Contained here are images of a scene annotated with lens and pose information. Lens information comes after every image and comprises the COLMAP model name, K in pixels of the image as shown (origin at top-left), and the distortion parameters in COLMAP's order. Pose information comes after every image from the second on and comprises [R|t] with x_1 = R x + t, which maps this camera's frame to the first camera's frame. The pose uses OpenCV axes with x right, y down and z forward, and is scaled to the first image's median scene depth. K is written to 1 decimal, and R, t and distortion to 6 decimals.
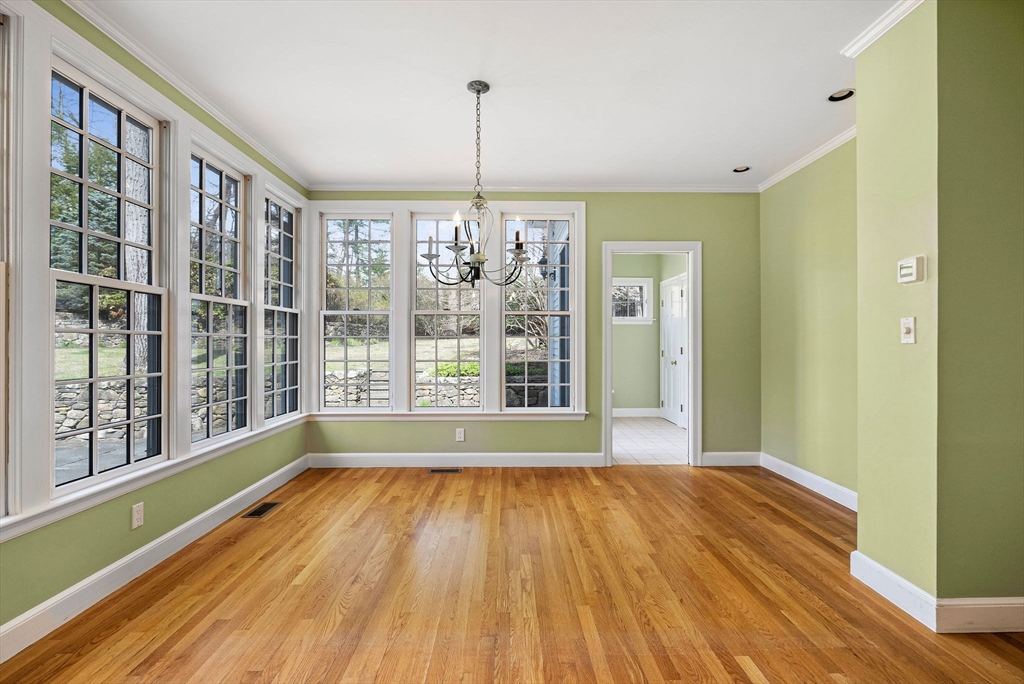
lens RADIAL K [[473.9, 0, 515.7], [0, 473.9, 344.2], [0, 0, 1]] dist [-0.003532, -0.000159]
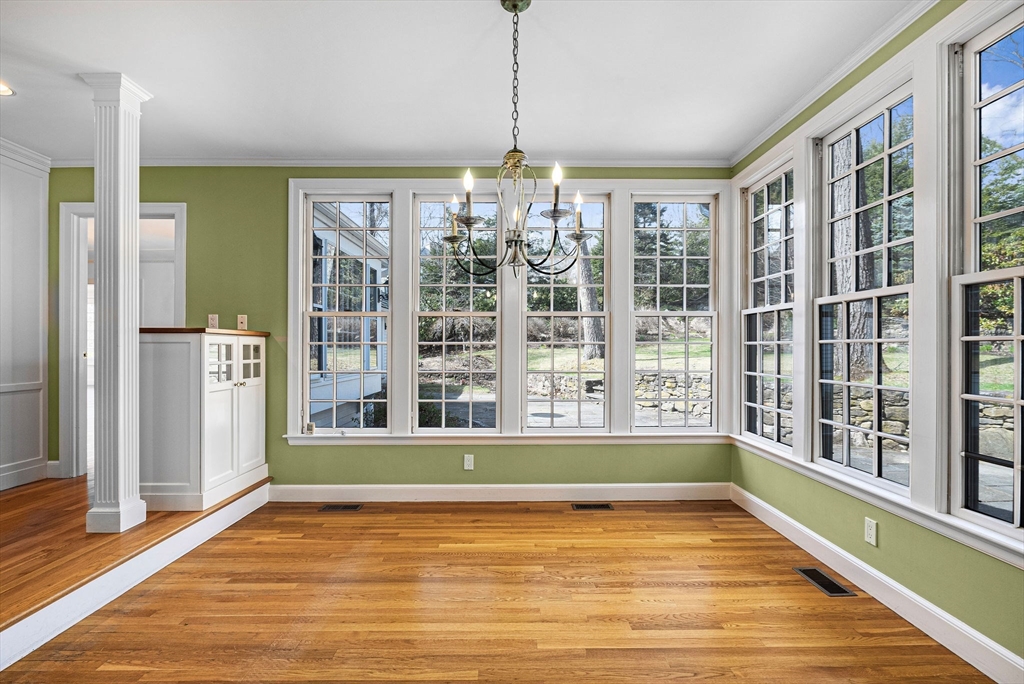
lens RADIAL K [[473.9, 0, 511.8], [0, 473.9, 345.7], [0, 0, 1]] dist [-0.003532, -0.000159]
pose [[-0.013178, -0.003994, -0.999905, 0.545556], [-0.002939, 0.999988, -0.003955, -0.007953], [0.999909, 0.002887, -0.013190, 0.850145]]
